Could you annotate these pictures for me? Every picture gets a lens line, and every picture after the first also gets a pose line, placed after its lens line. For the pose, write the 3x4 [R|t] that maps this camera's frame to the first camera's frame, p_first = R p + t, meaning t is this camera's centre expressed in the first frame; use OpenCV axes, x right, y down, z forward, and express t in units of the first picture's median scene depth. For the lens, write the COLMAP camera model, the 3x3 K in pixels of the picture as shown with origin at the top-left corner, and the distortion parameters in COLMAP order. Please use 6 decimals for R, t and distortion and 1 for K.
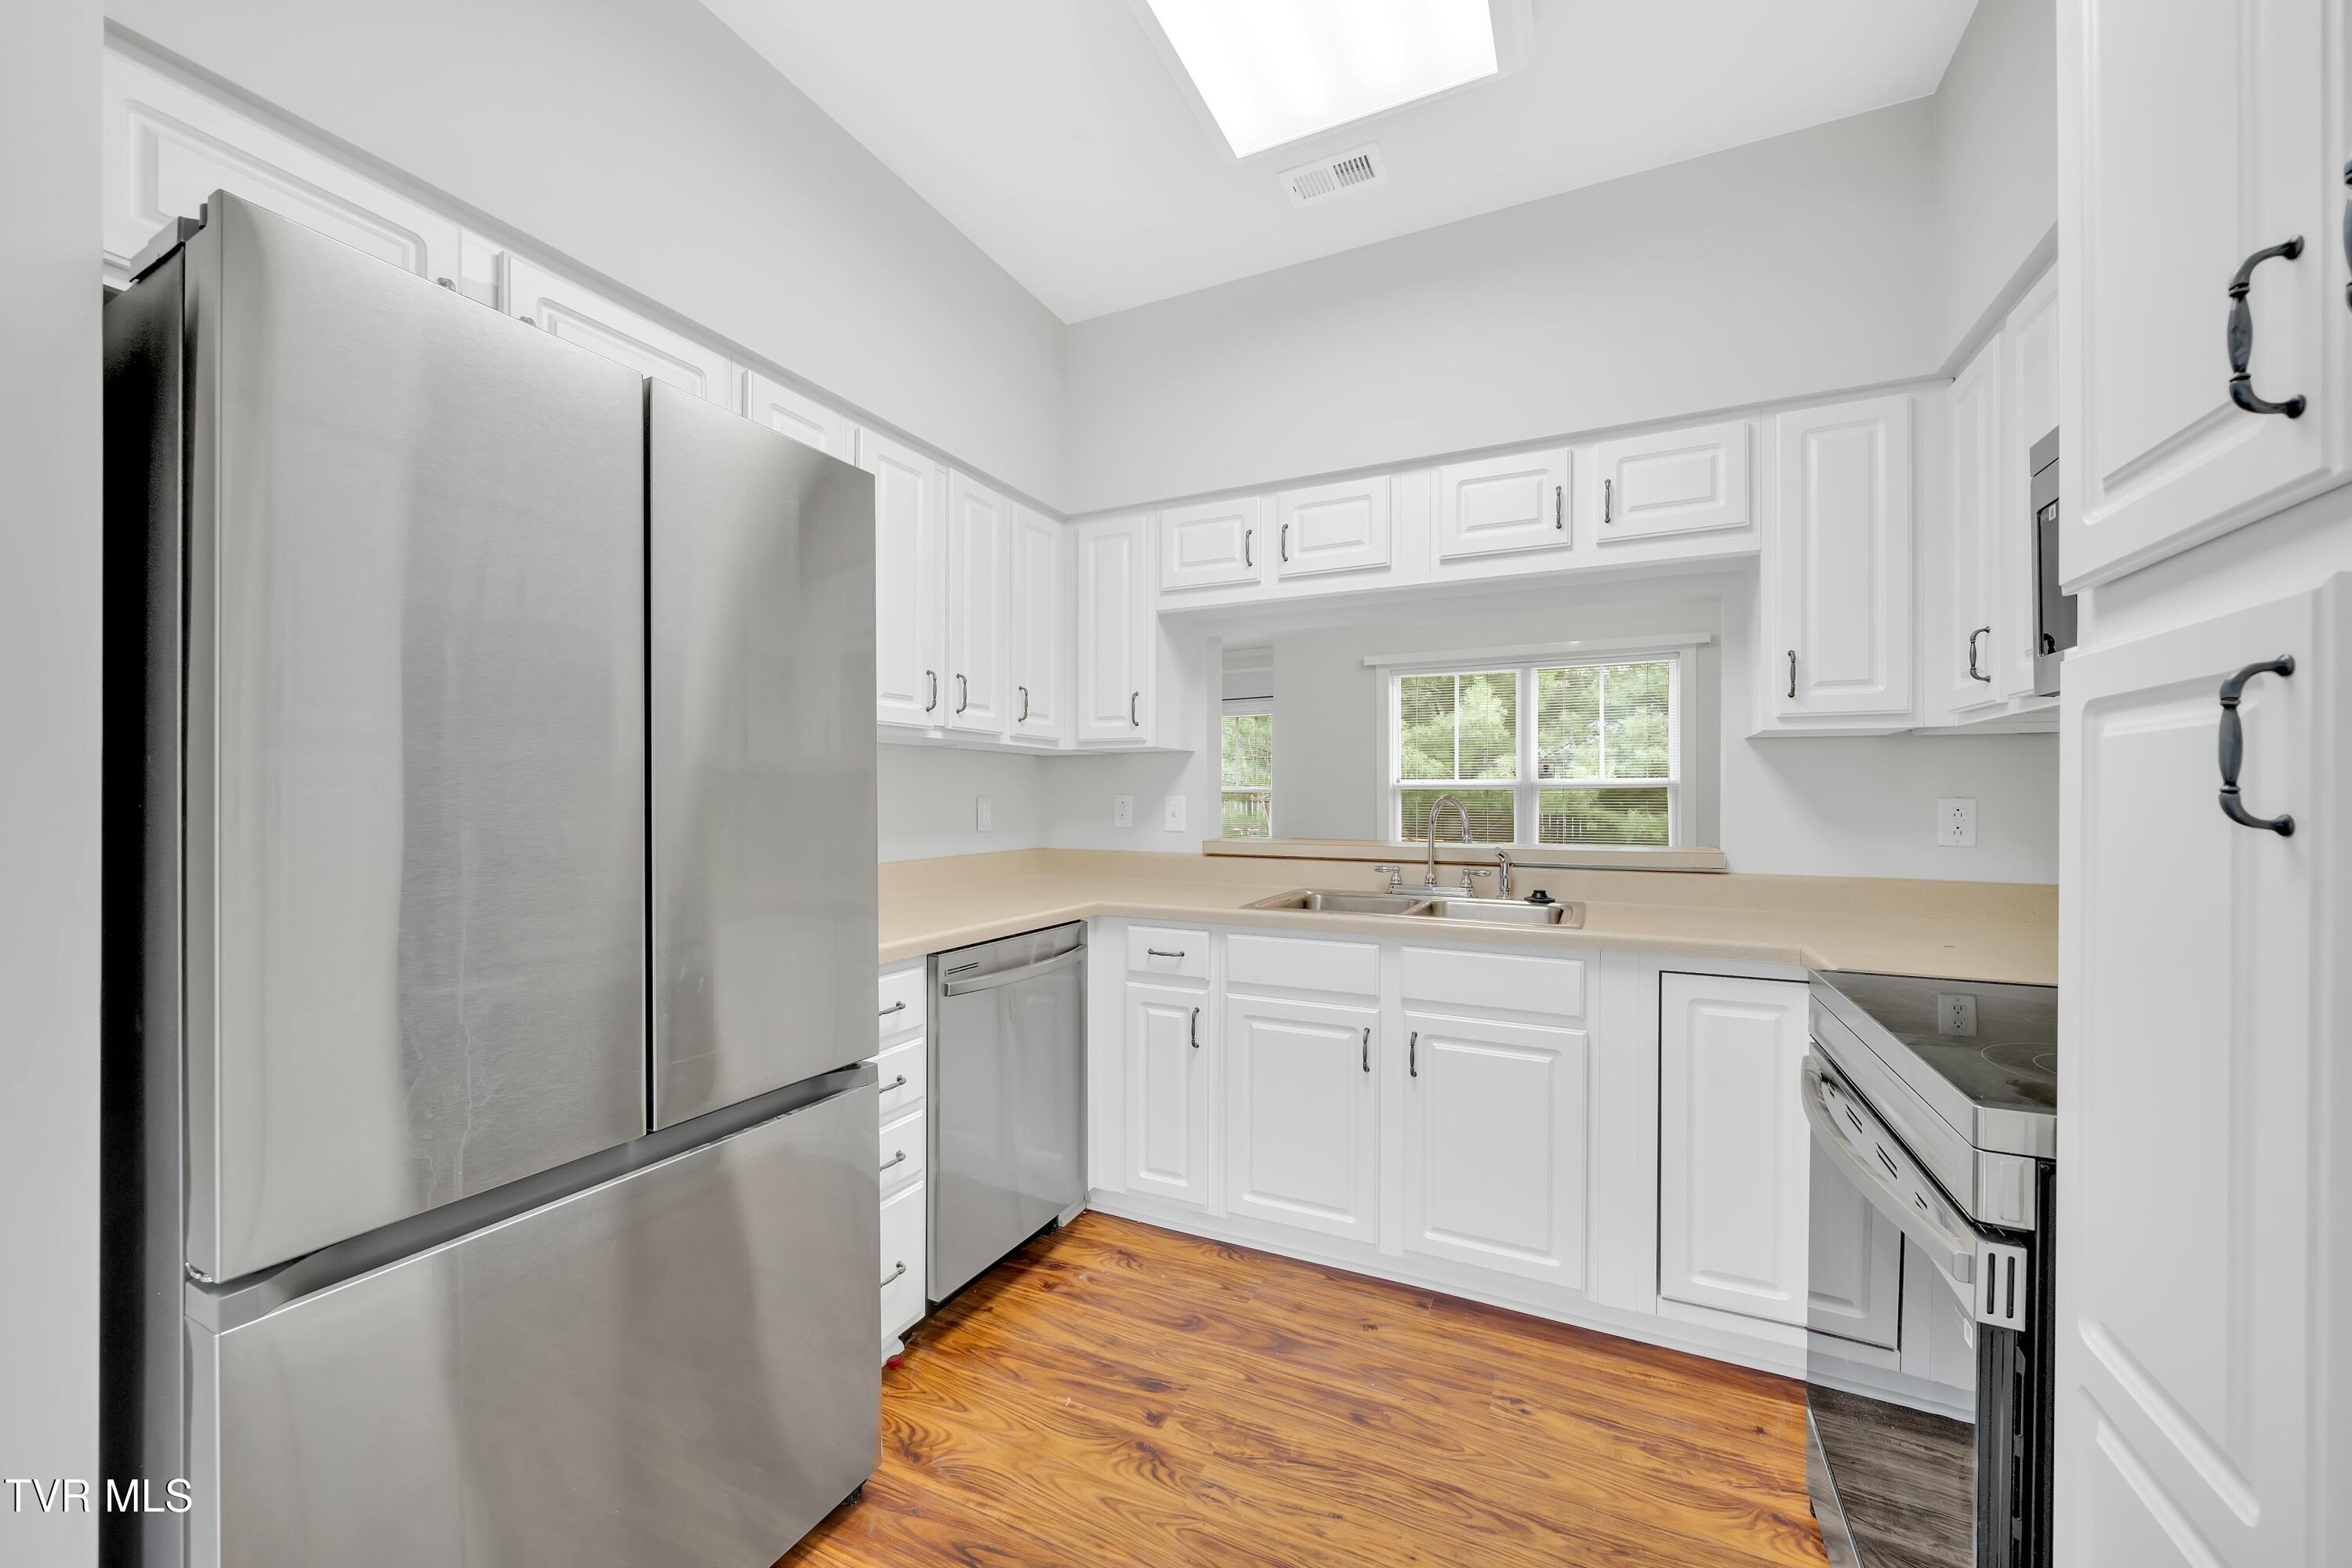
lens RADIAL K [[858.6, 0, 1168.9], [0, 858.6, 801.6], [0, 0, 1]] dist [-0.003268, -0.000226]
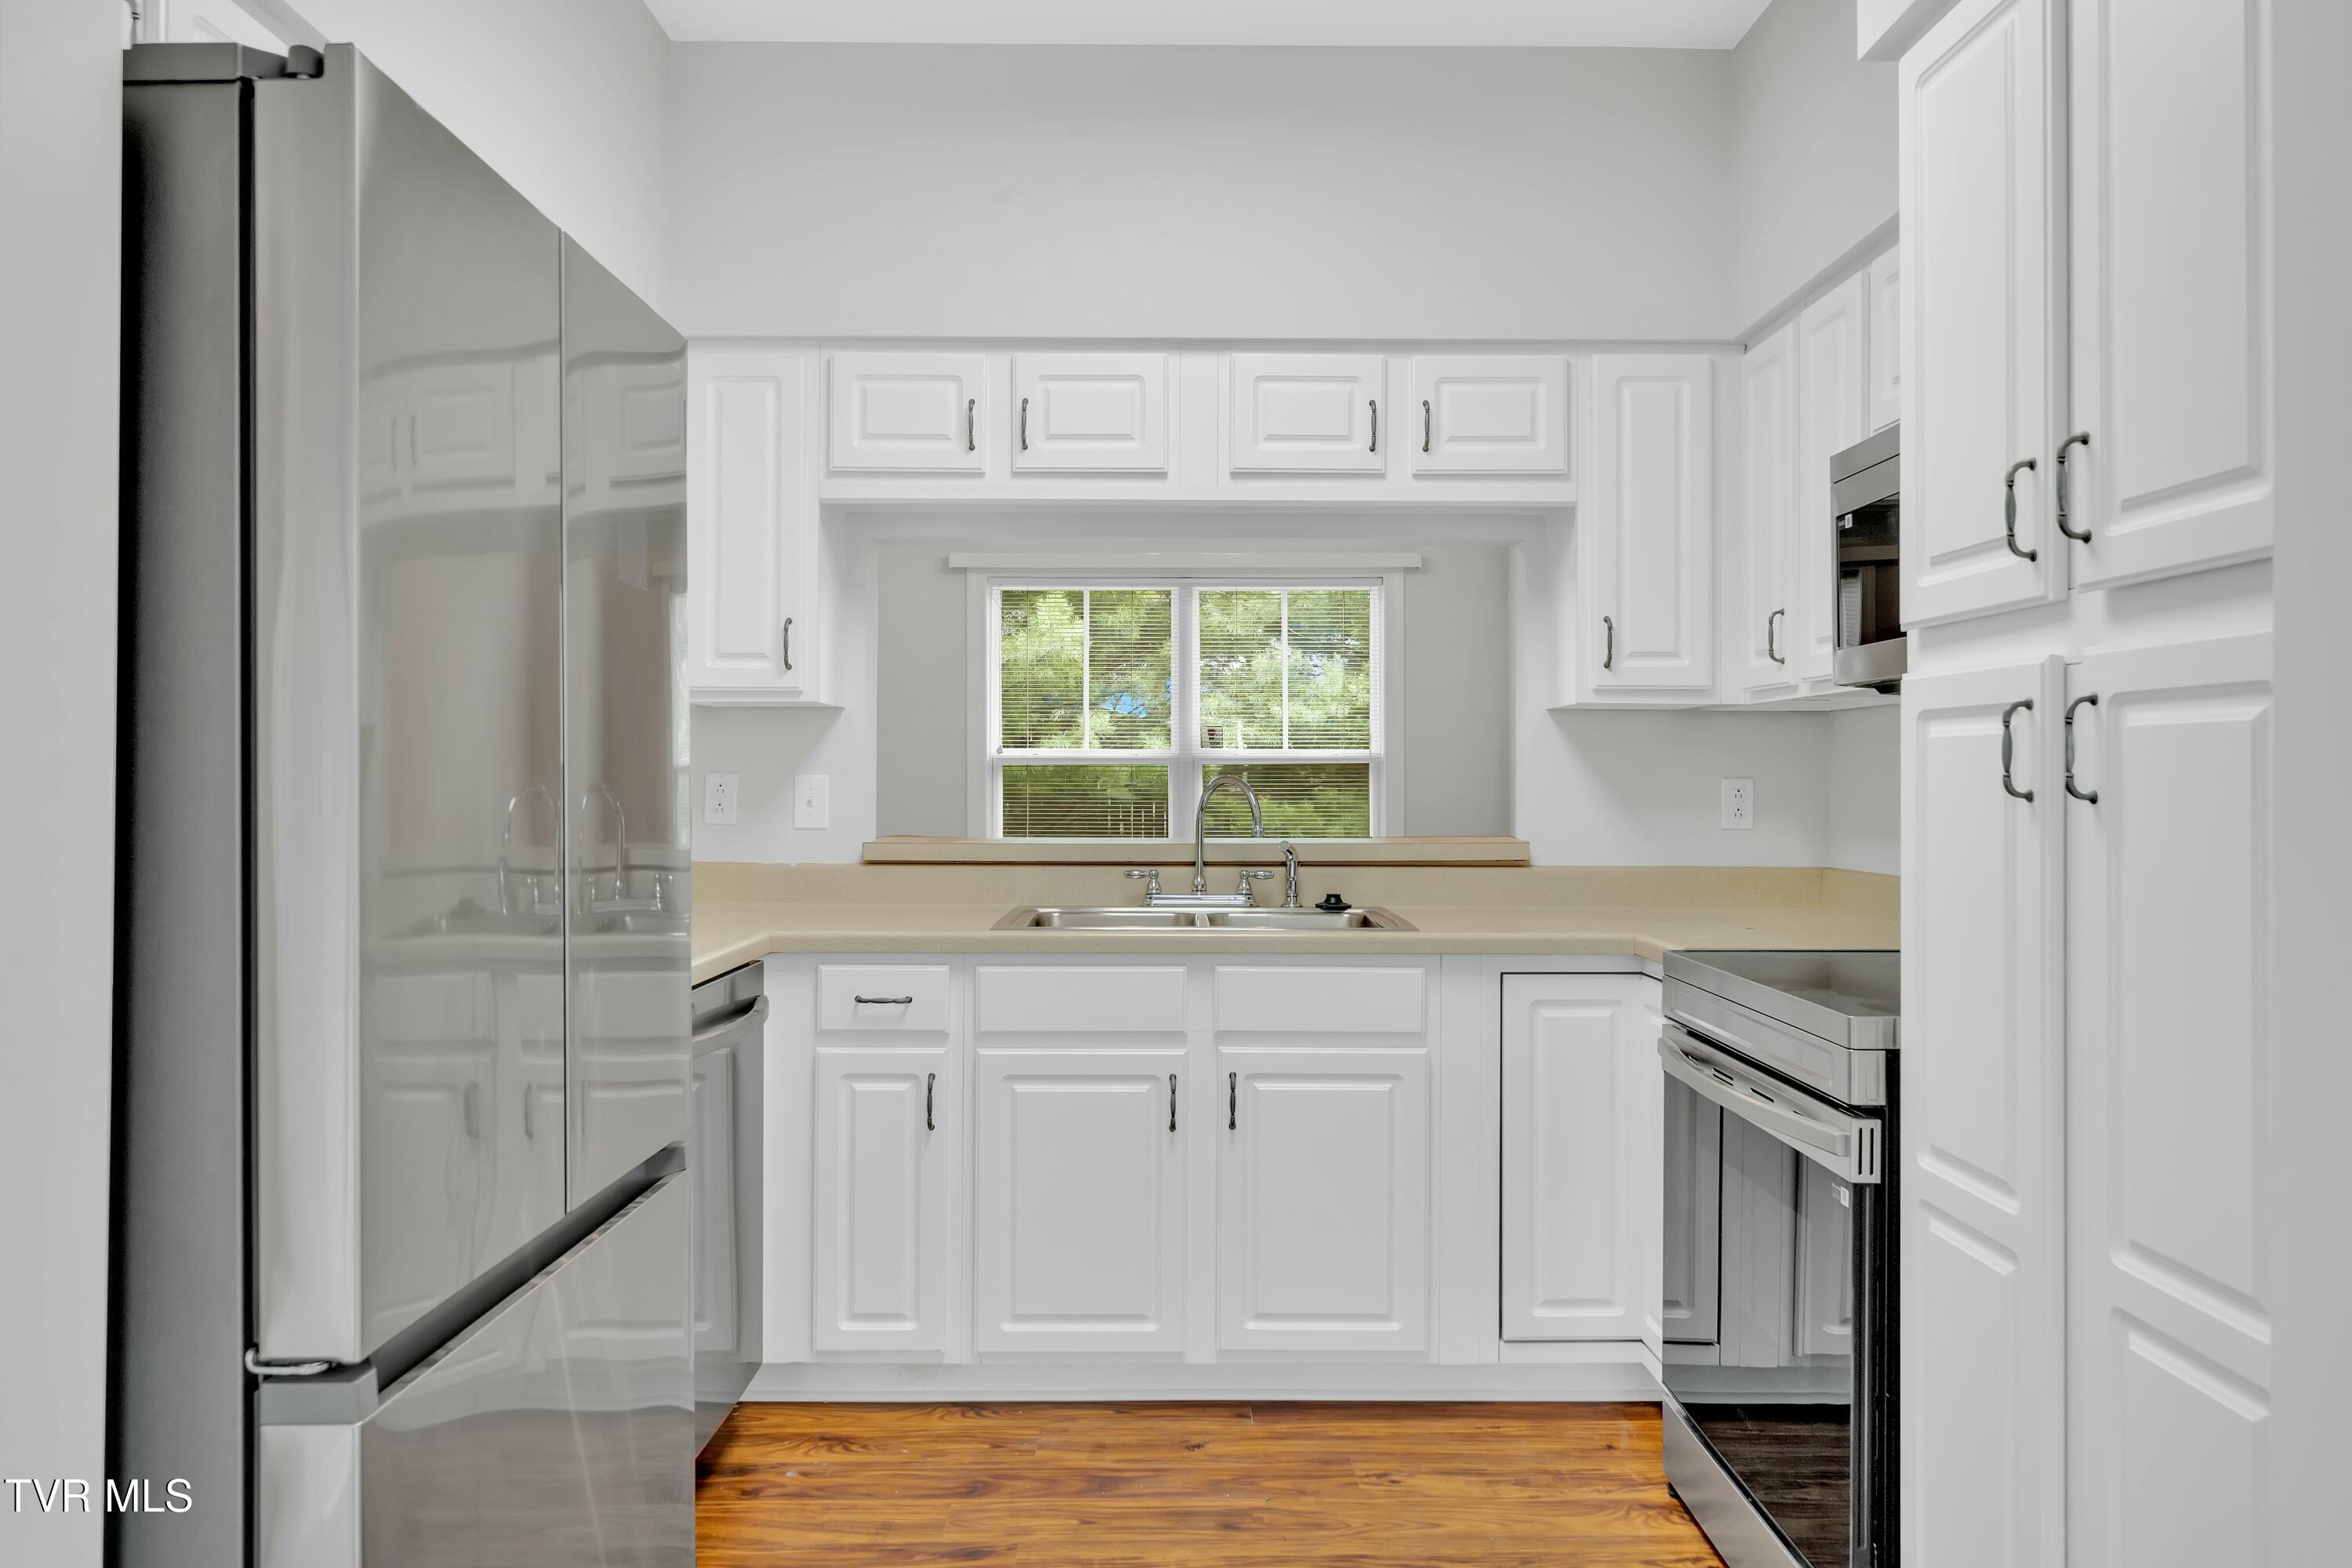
lens RADIAL K [[1464.1, 0, 1181.4], [0, 1464.1, 776.3], [0, 0, 1]] dist [0.002780, -0.000041]
pose [[0.906562, 0.000525, 0.422071, -0.340342], [0.001558, 0.999988, -0.004590, -0.000021], [-0.422069, 0.004819, 0.906551, -0.218968]]
